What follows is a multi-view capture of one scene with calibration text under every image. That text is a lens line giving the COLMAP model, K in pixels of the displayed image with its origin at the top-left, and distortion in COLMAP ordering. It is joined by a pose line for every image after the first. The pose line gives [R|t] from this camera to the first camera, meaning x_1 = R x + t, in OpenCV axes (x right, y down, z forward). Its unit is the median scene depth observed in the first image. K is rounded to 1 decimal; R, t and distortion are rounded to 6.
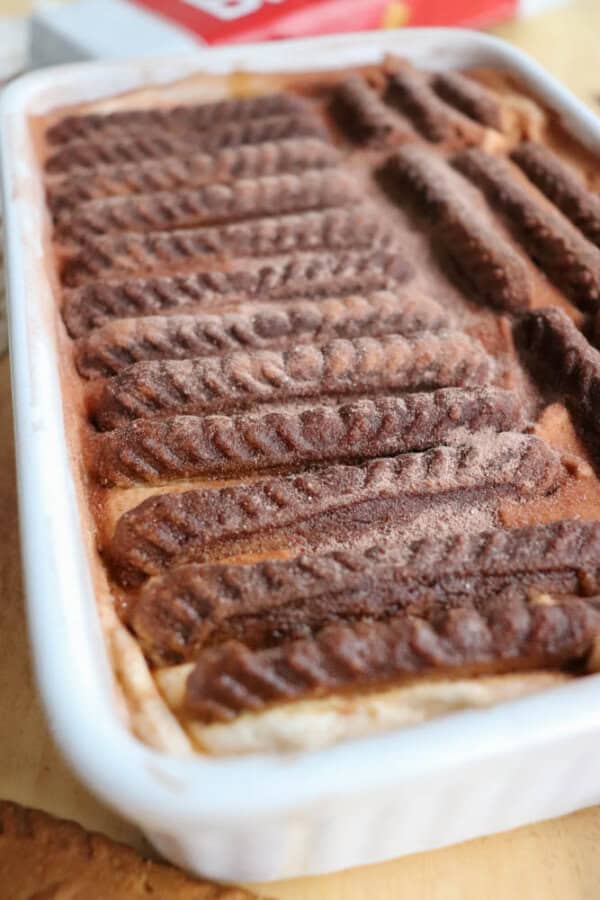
lens RADIAL K [[935.5, 0, 306.2], [0, 935.5, 449.0], [0, 0, 1]] dist [-0.160345, 0.214845]
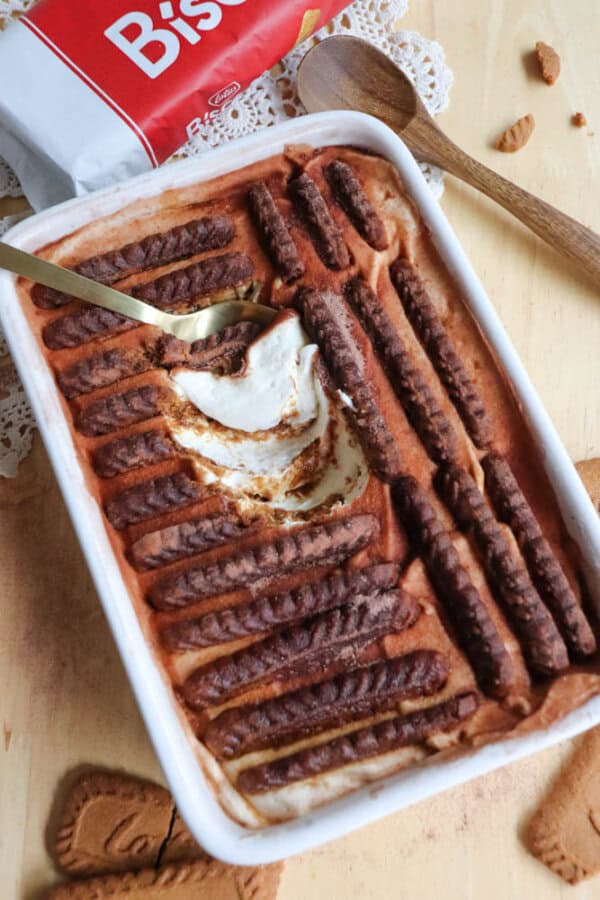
lens RADIAL K [[971.8, 0, 301.2], [0, 971.8, 453.7], [0, 0, 1]] dist [-0.095316, 0.003544]
pose [[0.991996, -0.122579, 0.030294, 0.030483], [0.090950, 0.860090, 0.501969, -1.212048], [-0.087587, -0.495197, 0.864355, -0.465519]]
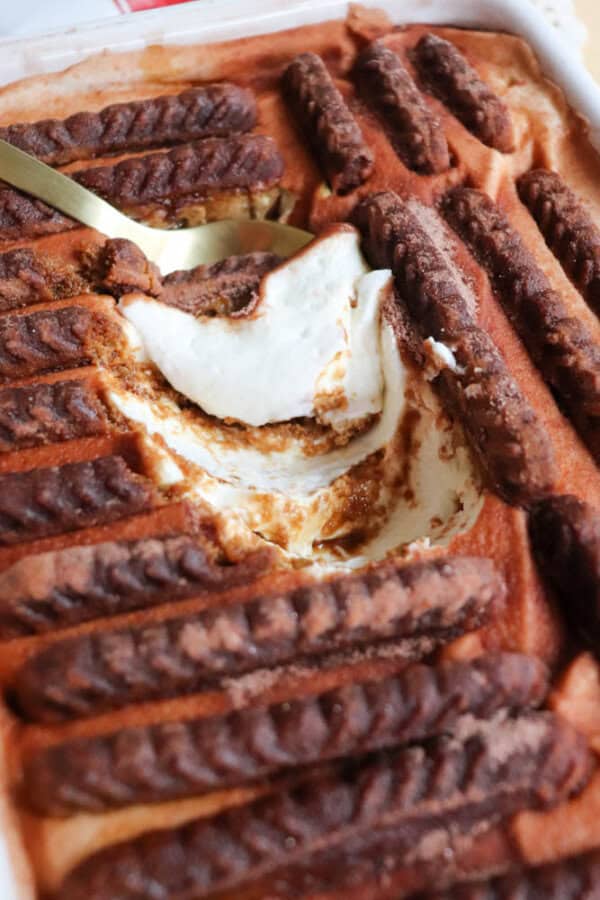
lens RADIAL K [[1083.8, 0, 300.0], [0, 1083.8, 450.0], [0, 0, 1]] dist [-0.121092, 0.019856]
pose [[0.998025, -0.037873, 0.050123, -0.021405], [0.025755, 0.974383, 0.223415, -0.471028], [-0.057300, -0.221683, 0.973434, 0.143728]]
